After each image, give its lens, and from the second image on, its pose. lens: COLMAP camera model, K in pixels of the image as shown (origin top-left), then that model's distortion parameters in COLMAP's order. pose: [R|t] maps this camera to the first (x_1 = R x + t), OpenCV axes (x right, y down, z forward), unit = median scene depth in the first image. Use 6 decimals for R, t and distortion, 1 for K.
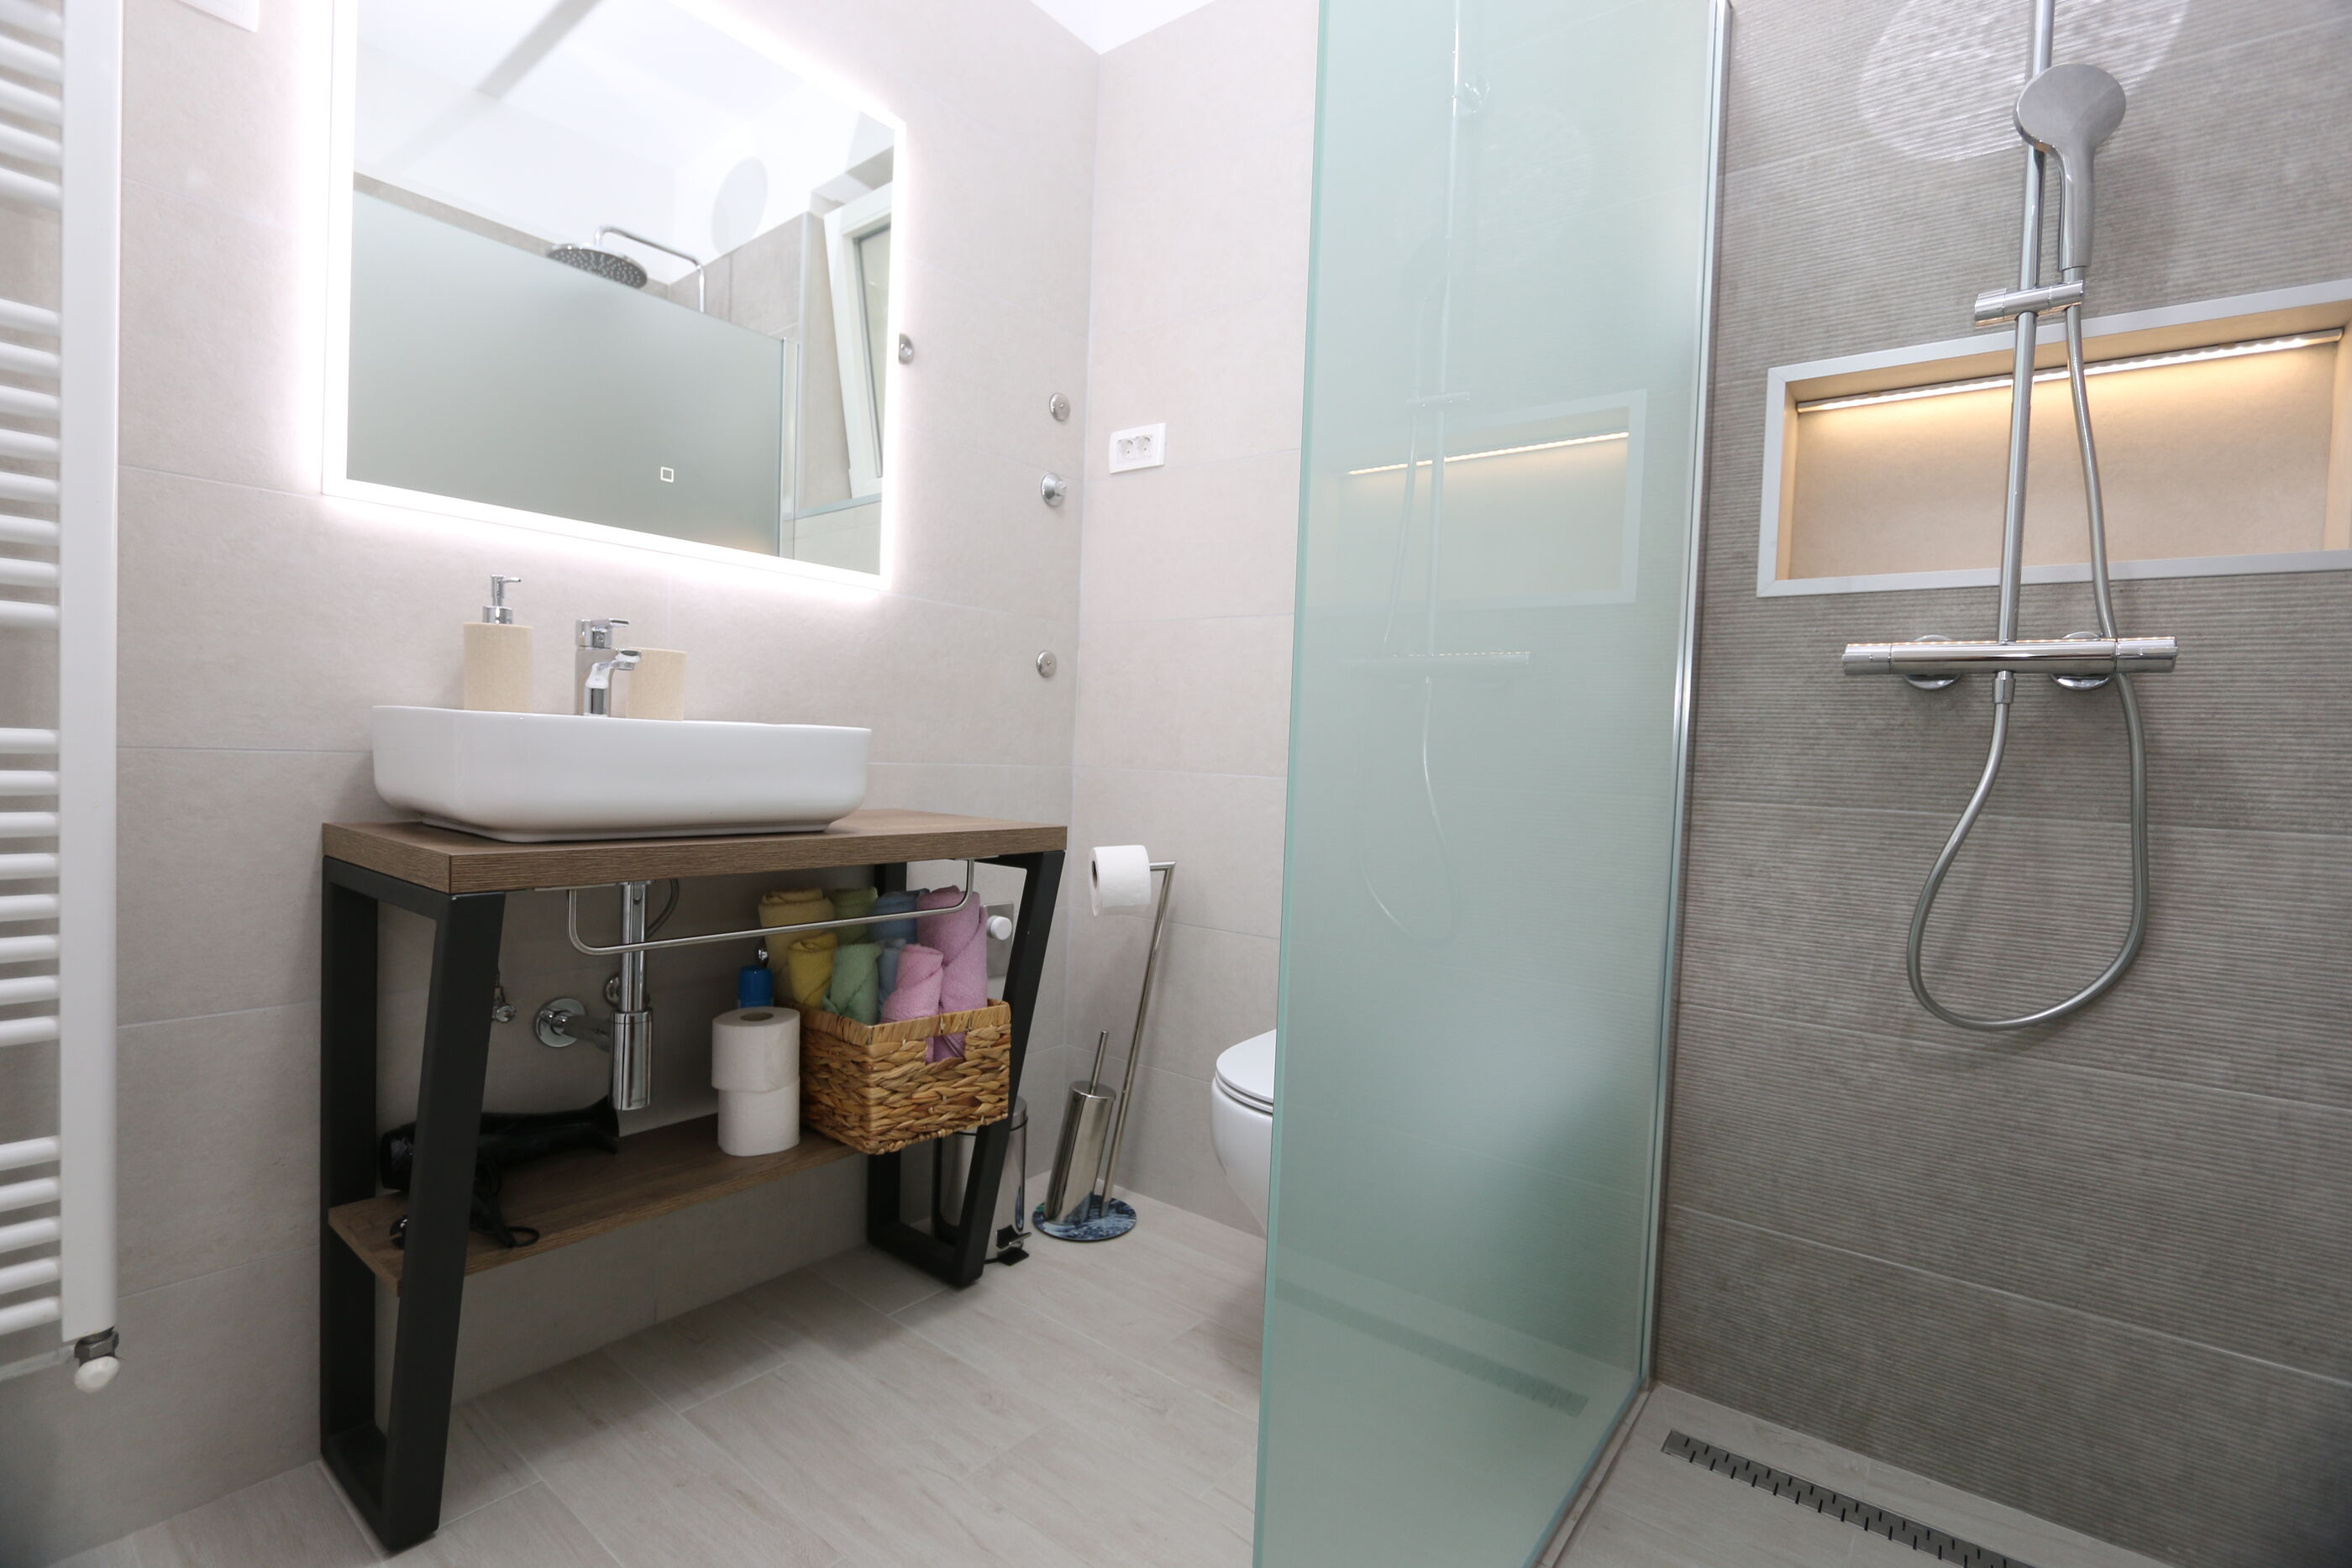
lens RADIAL K [[1073.7, 0, 1178.1], [0, 1073.7, 783.5], [0, 0, 1]] dist [-0.016919, 0.003825]
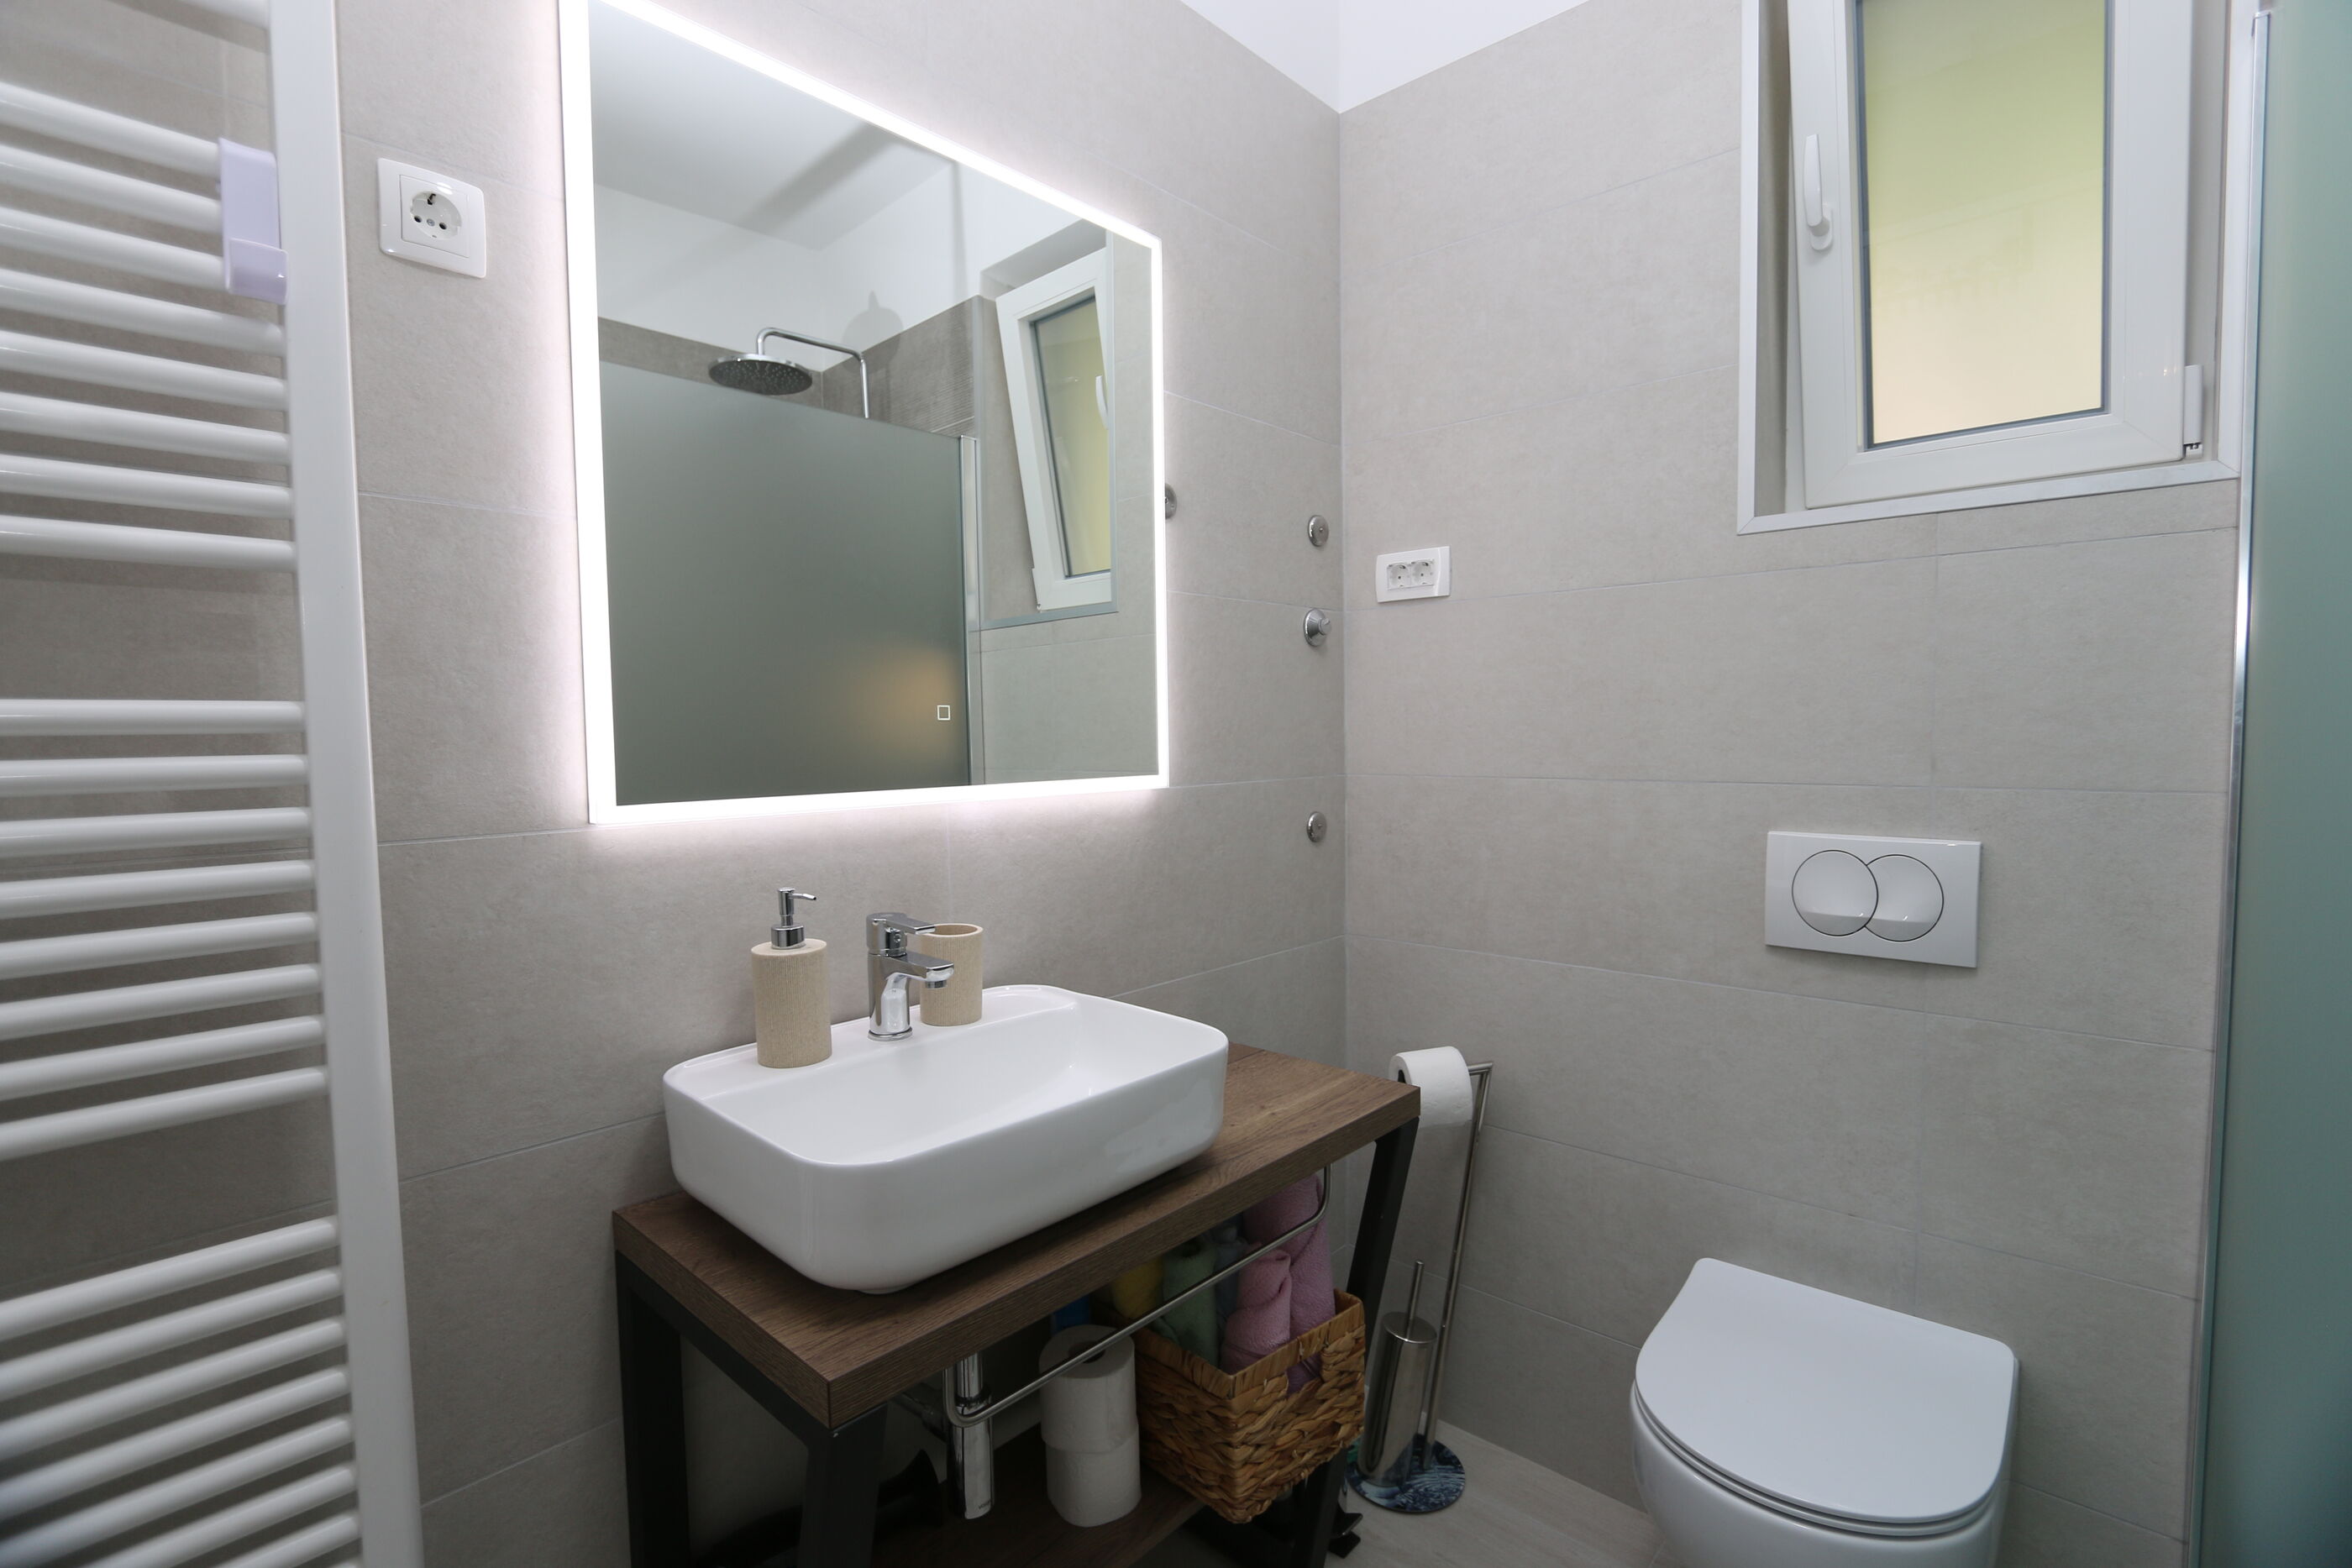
lens RADIAL K [[1073.7, 0, 1179.6], [0, 1073.7, 782.4], [0, 0, 1]] dist [-0.016919, 0.003825]
pose [[0.995215, -0.049013, -0.084528, -0.190297], [0.050657, 0.998564, 0.017412, -0.203207], [0.083553, -0.021611, 0.996269, 0.145705]]
